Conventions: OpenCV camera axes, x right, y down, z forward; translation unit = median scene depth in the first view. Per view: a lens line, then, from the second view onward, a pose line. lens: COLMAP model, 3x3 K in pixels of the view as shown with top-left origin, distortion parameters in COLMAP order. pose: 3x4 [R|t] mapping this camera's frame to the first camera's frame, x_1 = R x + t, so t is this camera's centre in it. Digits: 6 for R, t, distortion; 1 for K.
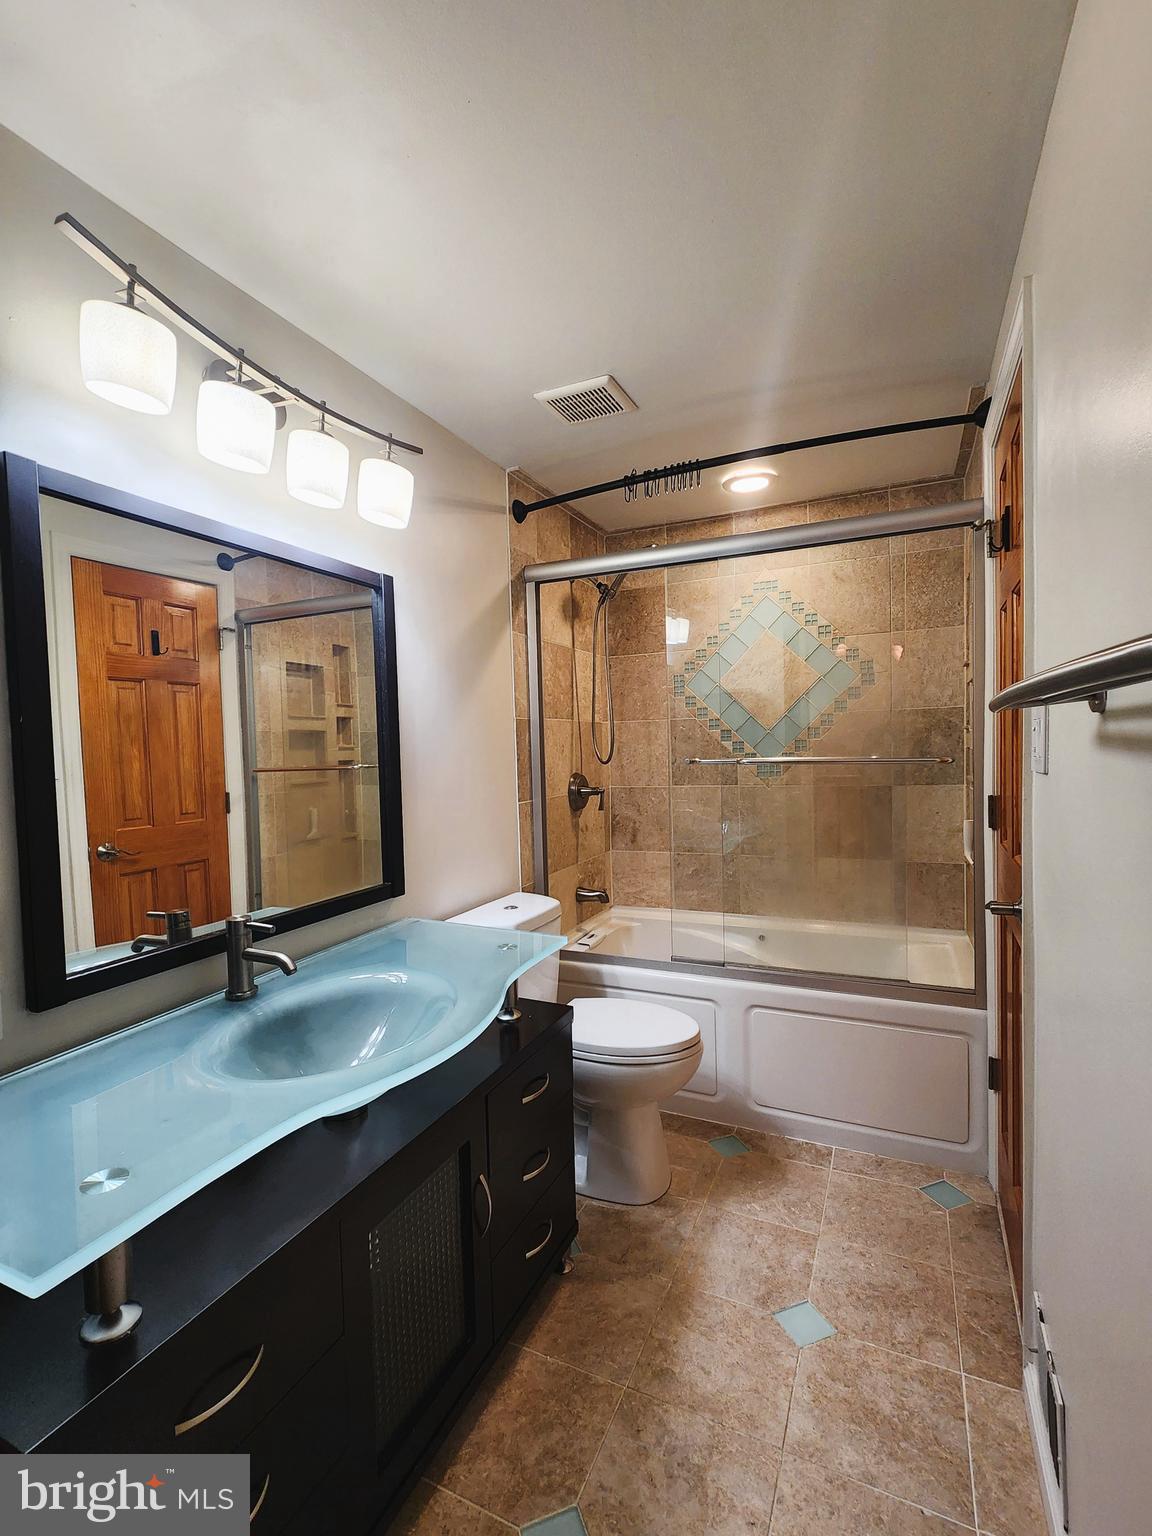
lens RADIAL K [[746.4, 0, 577.1], [0, 746.4, 775.9], [0, 0, 1]] dist [-0.001694, -0.000172]
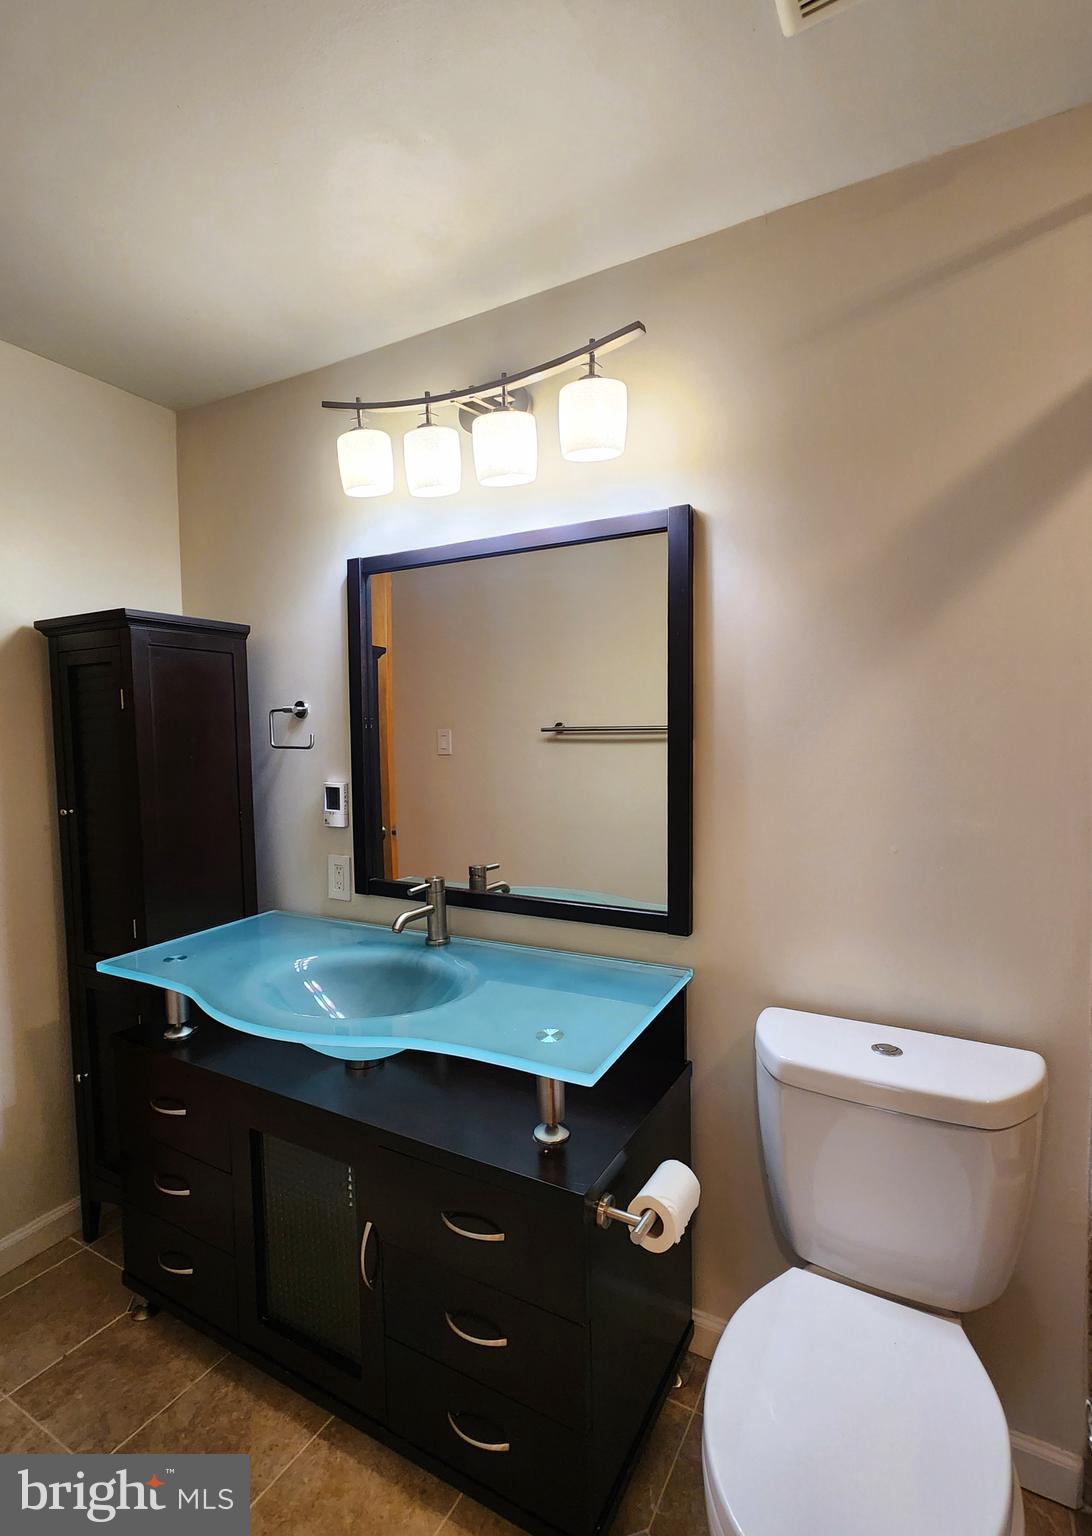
lens RADIAL K [[734.4, 0, 546.0], [0, 734.4, 768.0], [0, 0, 1]] dist [0.001687, 0.000270]
pose [[-0.102696, 0.082605, -0.991277, 0.653752], [-0.024140, 0.996045, 0.085503, -0.087398], [0.994420, 0.032710, -0.100295, 1.226987]]
